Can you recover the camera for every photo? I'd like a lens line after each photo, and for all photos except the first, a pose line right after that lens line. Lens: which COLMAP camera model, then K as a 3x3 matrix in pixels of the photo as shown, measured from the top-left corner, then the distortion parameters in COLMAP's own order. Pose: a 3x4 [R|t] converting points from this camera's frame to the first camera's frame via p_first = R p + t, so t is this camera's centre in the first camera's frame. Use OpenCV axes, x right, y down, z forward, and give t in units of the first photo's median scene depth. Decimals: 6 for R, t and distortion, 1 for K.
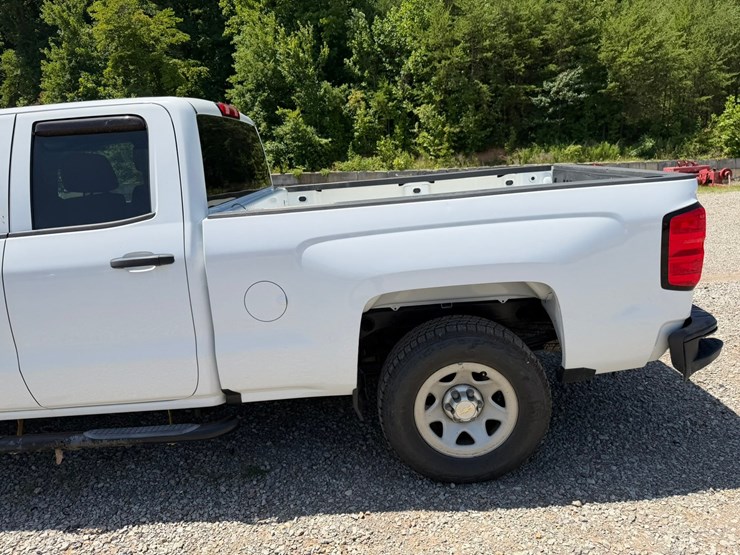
lens RADIAL K [[524.5, 0, 357.3], [0, 524.5, 285.6], [0, 0, 1]] dist [0.031069, -0.039278]
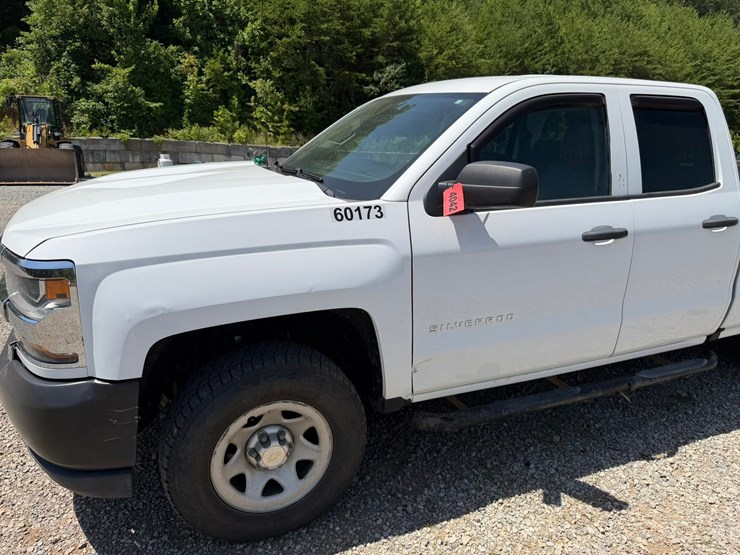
lens RADIAL K [[524.5, 0, 368.6], [0, 524.5, 273.5], [0, 0, 1]] dist [0.031069, -0.039278]
pose [[0.914825, -0.025131, 0.403069, -0.098839], [0.017650, 0.999596, 0.022264, 0.001769], [-0.403465, -0.013254, 0.914899, 0.013117]]
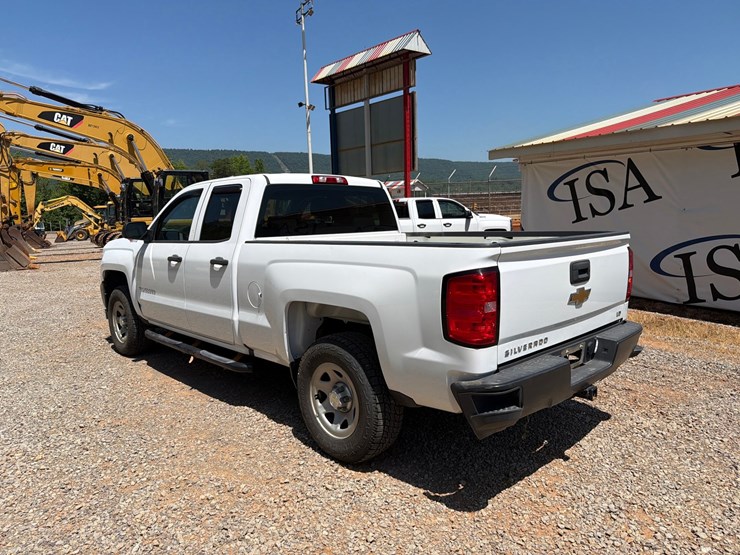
lens RADIAL K [[524.5, 0, 366.4], [0, 524.5, 284.9], [0, 0, 1]] dist [0.031069, -0.039278]
pose [[0.698325, 0.149244, -0.700049, 0.076313], [-0.206186, 0.978509, 0.002931, -0.004821], [0.685441, 0.142293, 0.714089, 0.002619]]
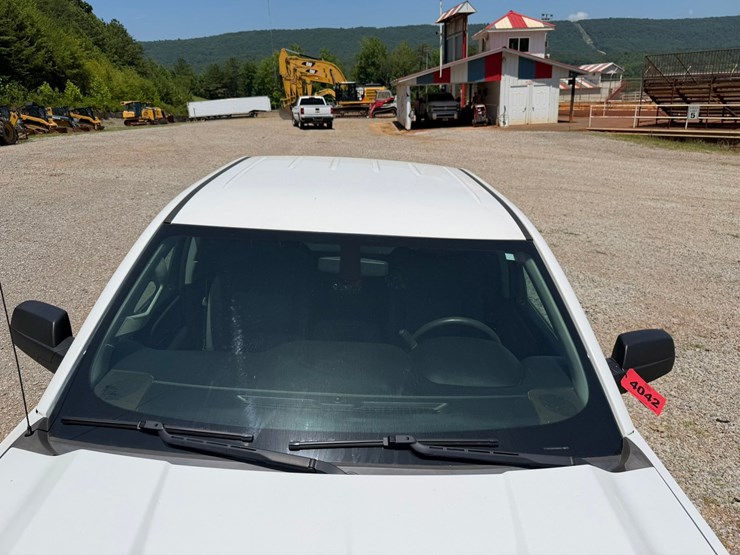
lens RADIAL K [[524.5, 0, 368.6], [0, 524.5, 276.7], [0, 0, 1]] dist [0.031069, -0.039278]
pose [[0.246966, 0.366815, -0.896914, 1.194300], [-0.235464, 0.920560, 0.311651, -0.062001], [0.939981, 0.134224, 0.313719, -0.090506]]
